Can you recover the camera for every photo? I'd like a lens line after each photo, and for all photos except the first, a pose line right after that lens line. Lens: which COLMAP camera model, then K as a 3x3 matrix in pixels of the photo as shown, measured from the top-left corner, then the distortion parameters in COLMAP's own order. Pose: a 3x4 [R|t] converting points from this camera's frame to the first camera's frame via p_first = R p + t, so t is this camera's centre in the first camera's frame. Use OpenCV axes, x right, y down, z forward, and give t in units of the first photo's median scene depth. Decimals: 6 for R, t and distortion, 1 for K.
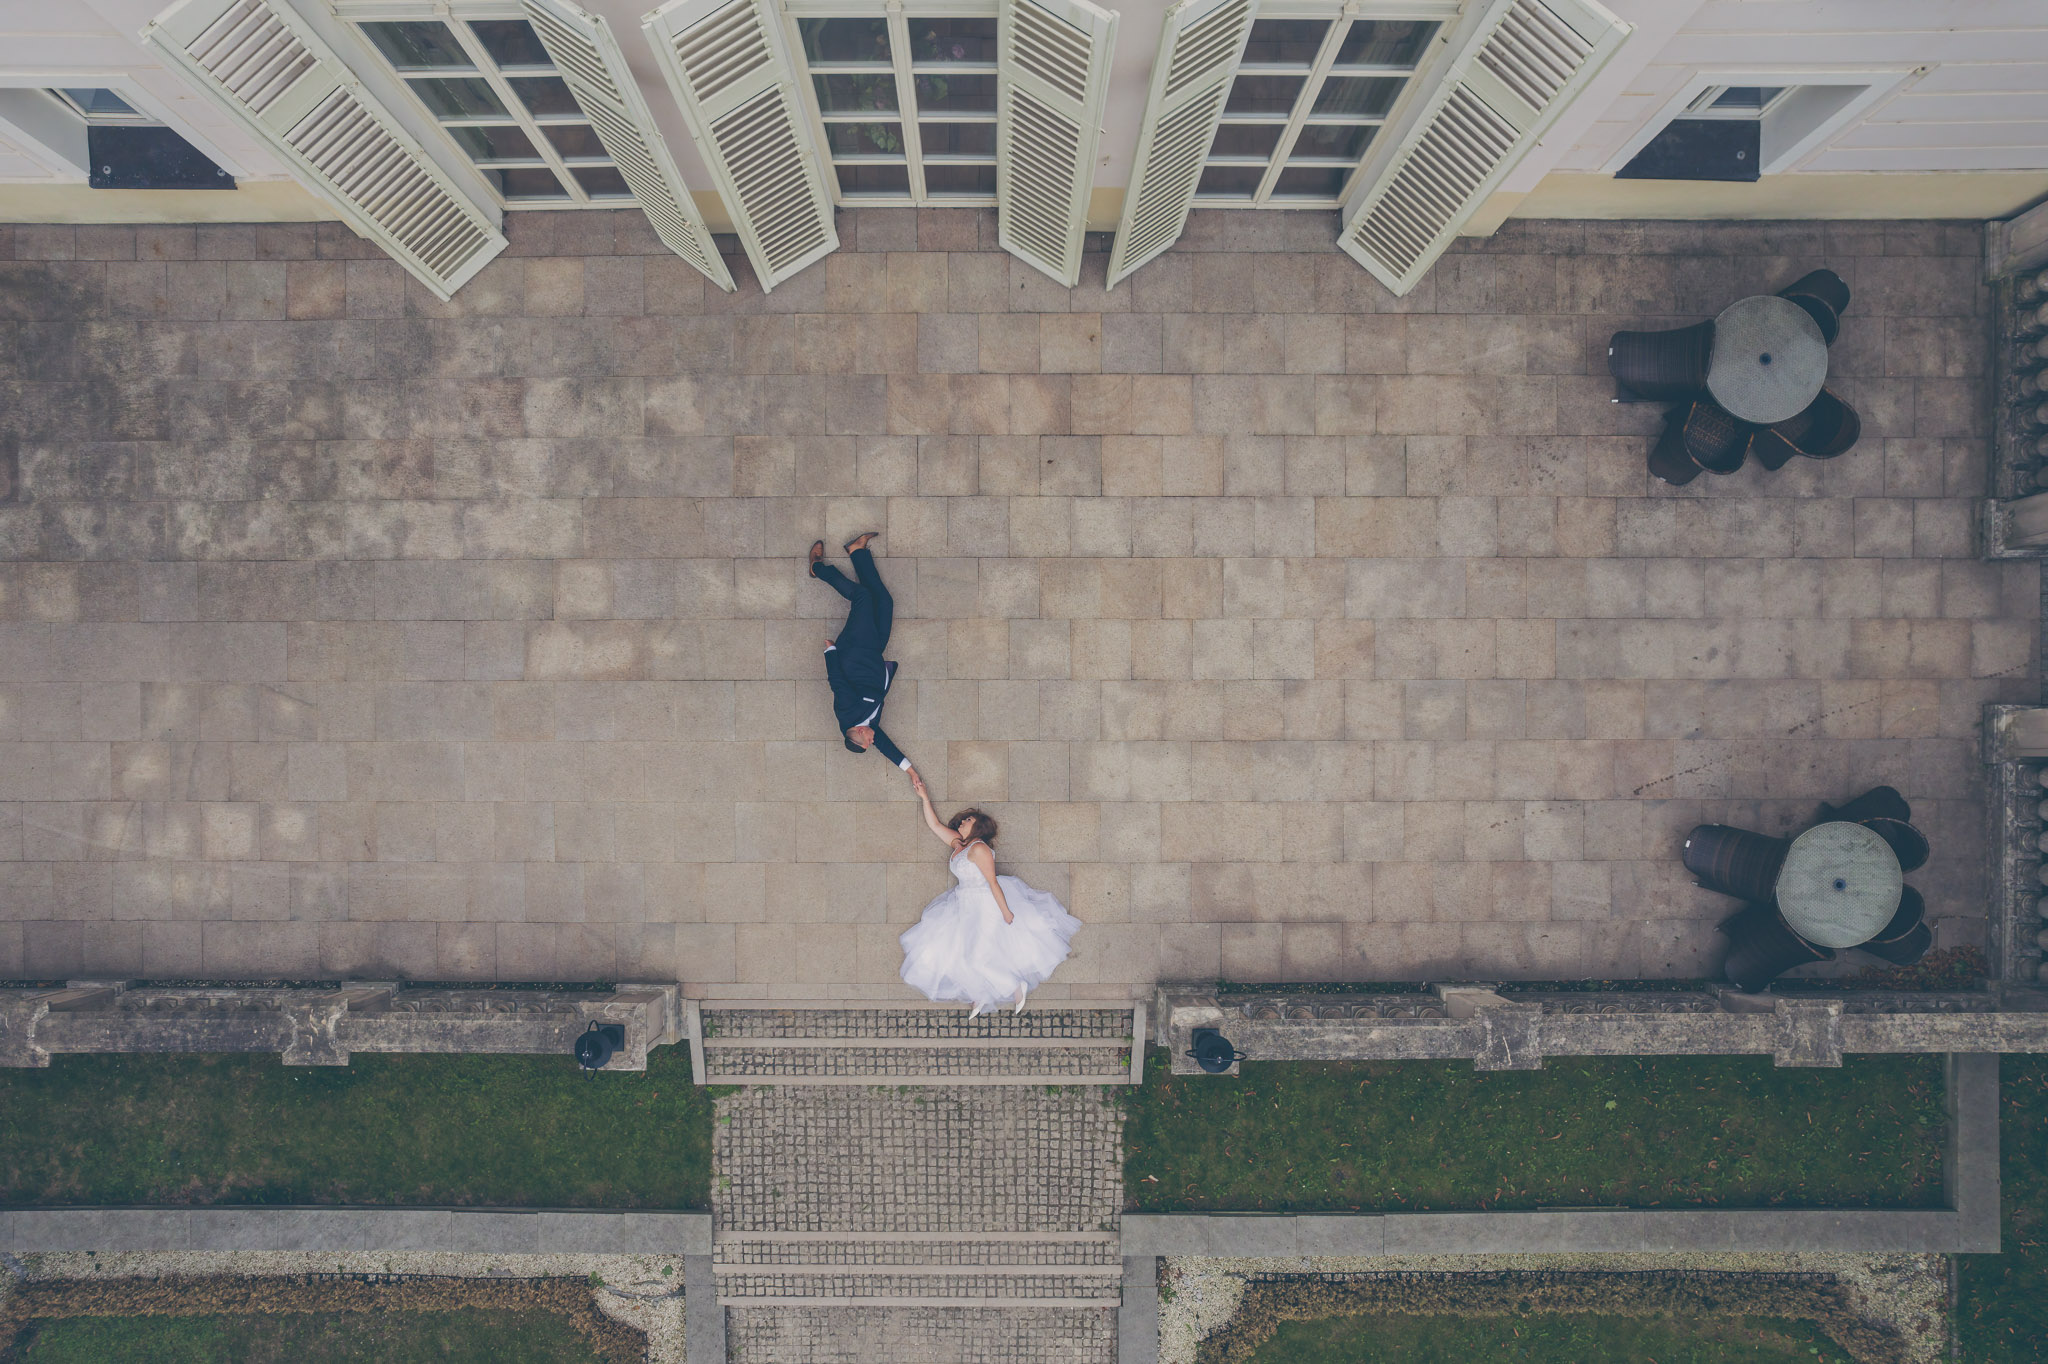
lens RADIAL K [[1298.4, 0, 1024.0], [0, 1298.4, 682.0], [0, 0, 1]] dist [0.000050, 0.079194]
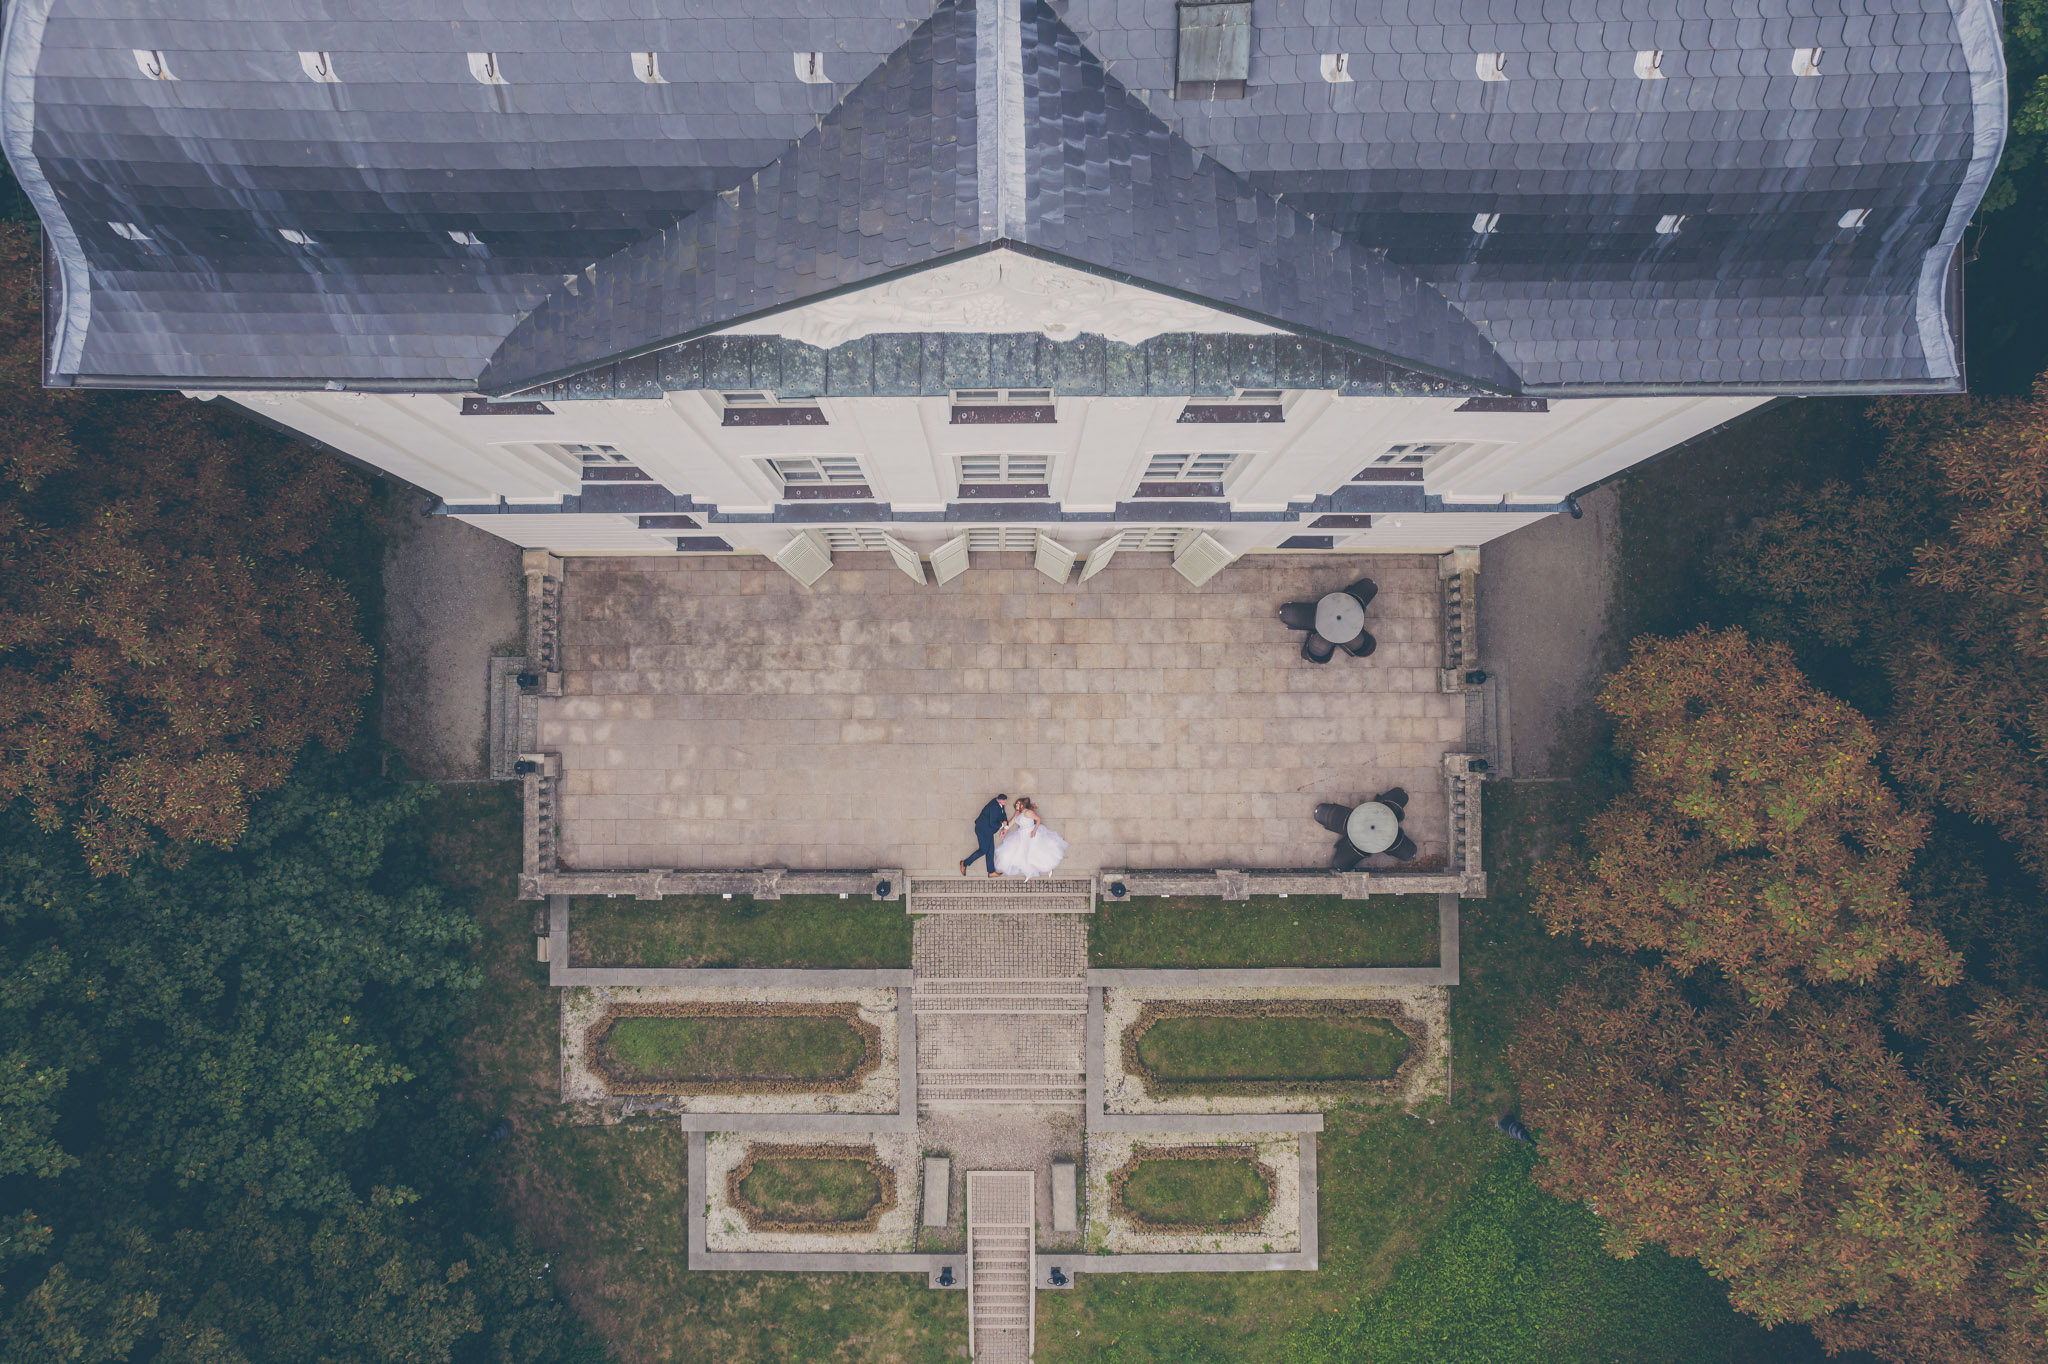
lens RADIAL K [[1296.0, 0, 1018.6], [0, 1296.0, 635.1], [0, 0, 1]] dist [0.130565, -0.000018]
pose [[0.999964, -0.003042, -0.007940, -0.029115], [0.002900, 0.999837, -0.017844, -0.159309], [0.007993, 0.017820, 0.999809, -1.421638]]
